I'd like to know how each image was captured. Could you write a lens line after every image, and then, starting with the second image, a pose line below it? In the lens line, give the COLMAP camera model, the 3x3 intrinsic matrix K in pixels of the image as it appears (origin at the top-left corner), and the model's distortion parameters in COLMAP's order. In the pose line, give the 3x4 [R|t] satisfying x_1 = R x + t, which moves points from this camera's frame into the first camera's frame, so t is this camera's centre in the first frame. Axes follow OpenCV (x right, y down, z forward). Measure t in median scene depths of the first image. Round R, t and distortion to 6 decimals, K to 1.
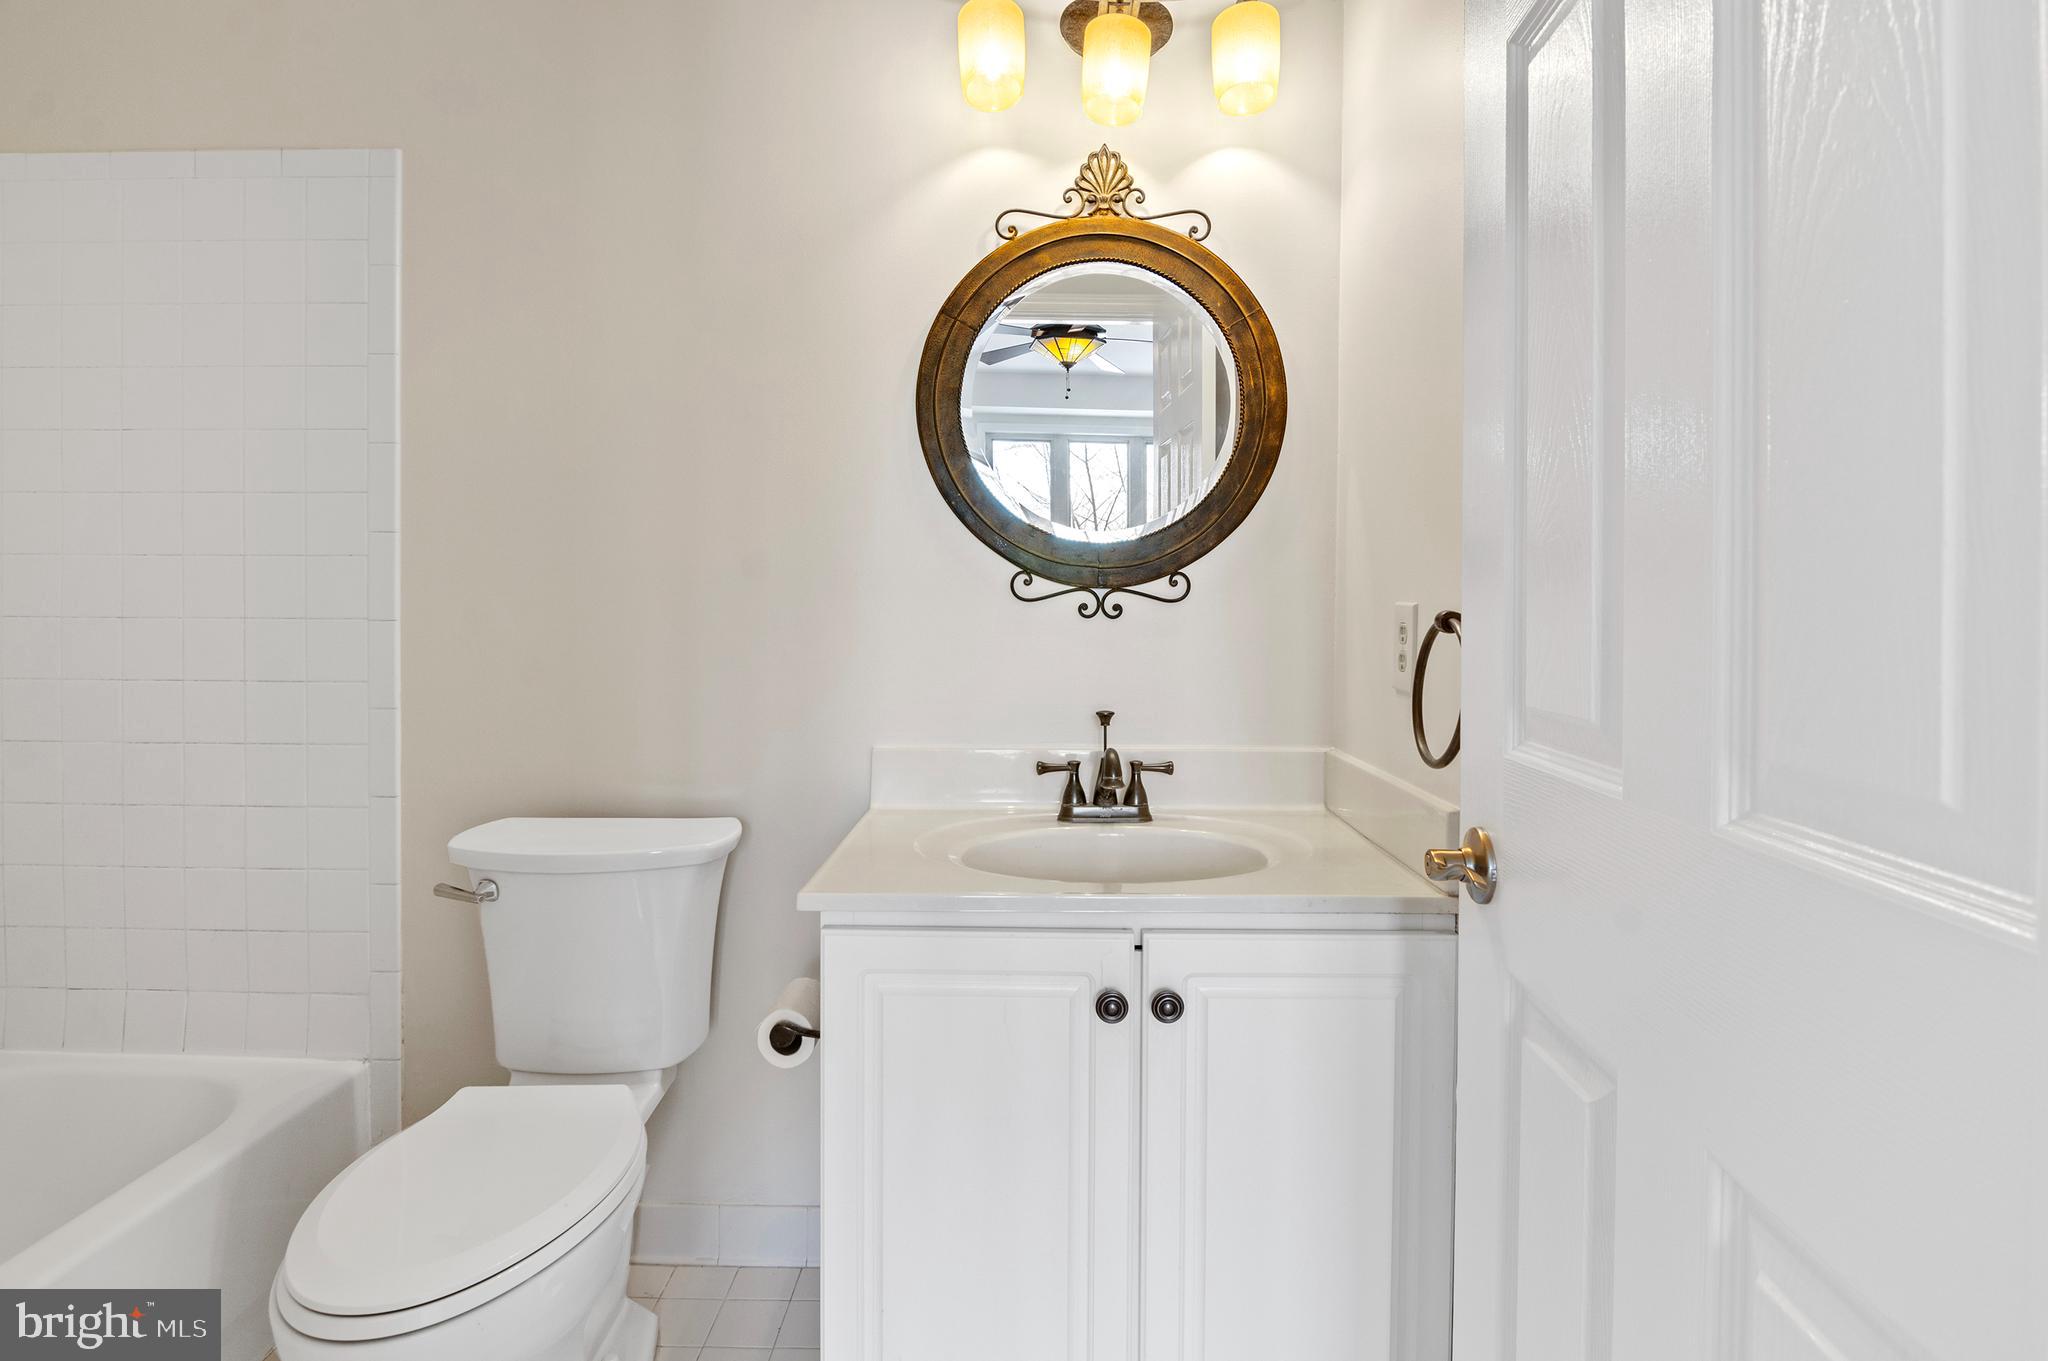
lens RADIAL K [[1064.5, 0, 1027.7], [0, 1064.5, 611.1], [0, 0, 1]] dist [-0.000708, -0.000521]
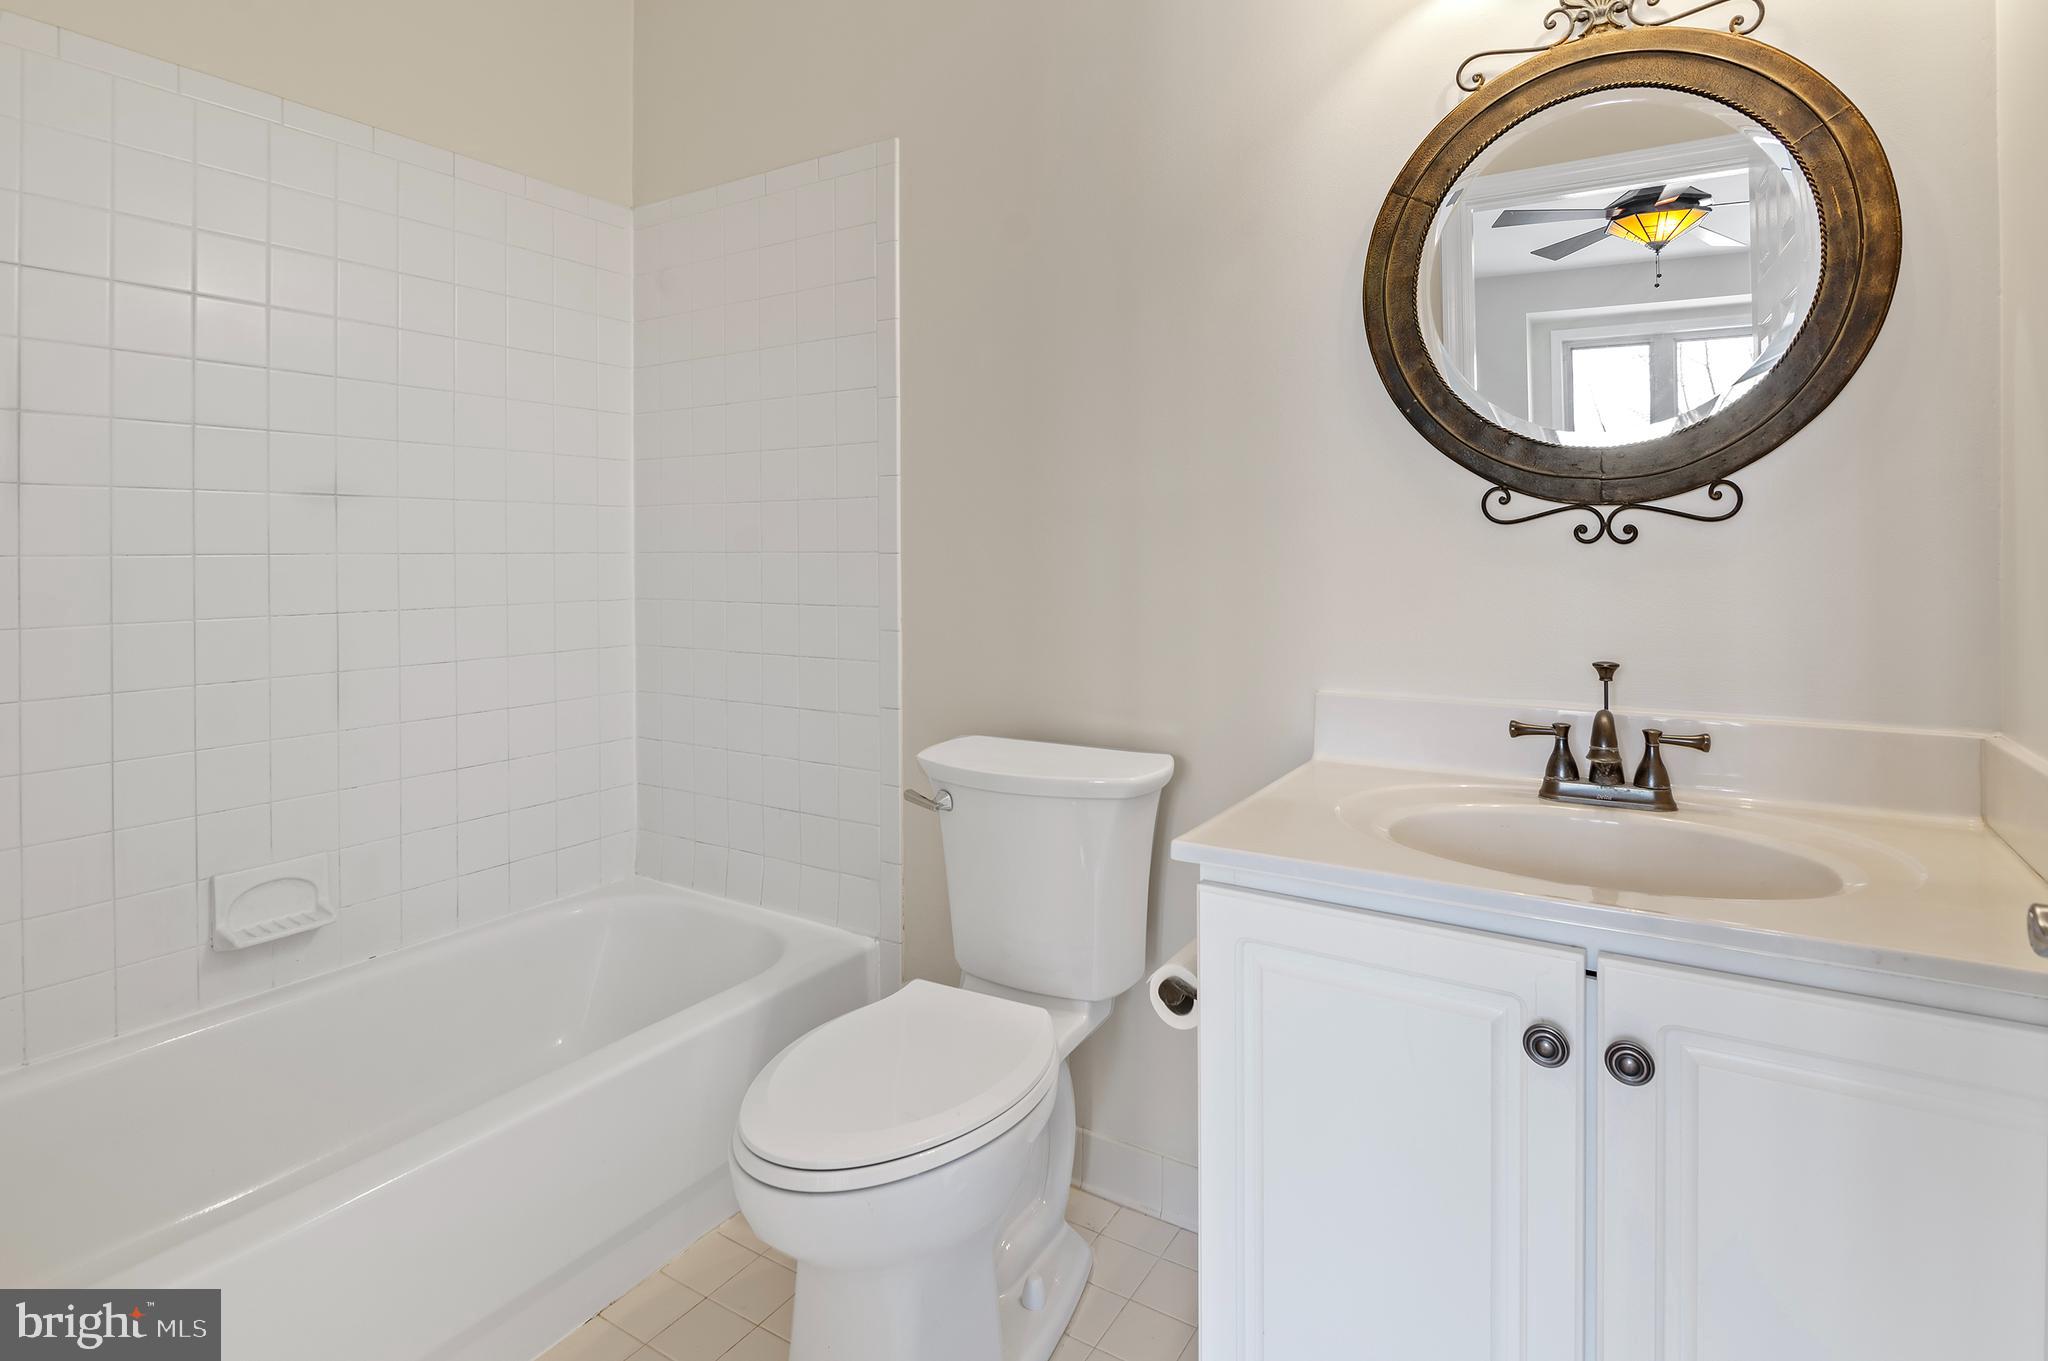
lens RADIAL K [[1069.1, 0, 1023.0], [0, 1069.1, 540.6], [0, 0, 1]] dist [-0.010298, -0.001562]
pose [[0.846390, -0.012744, -0.532411, 0.123694], [0.004132, 0.999841, -0.017364, 0.016388], [0.532547, 0.012497, 0.846308, 0.110115]]
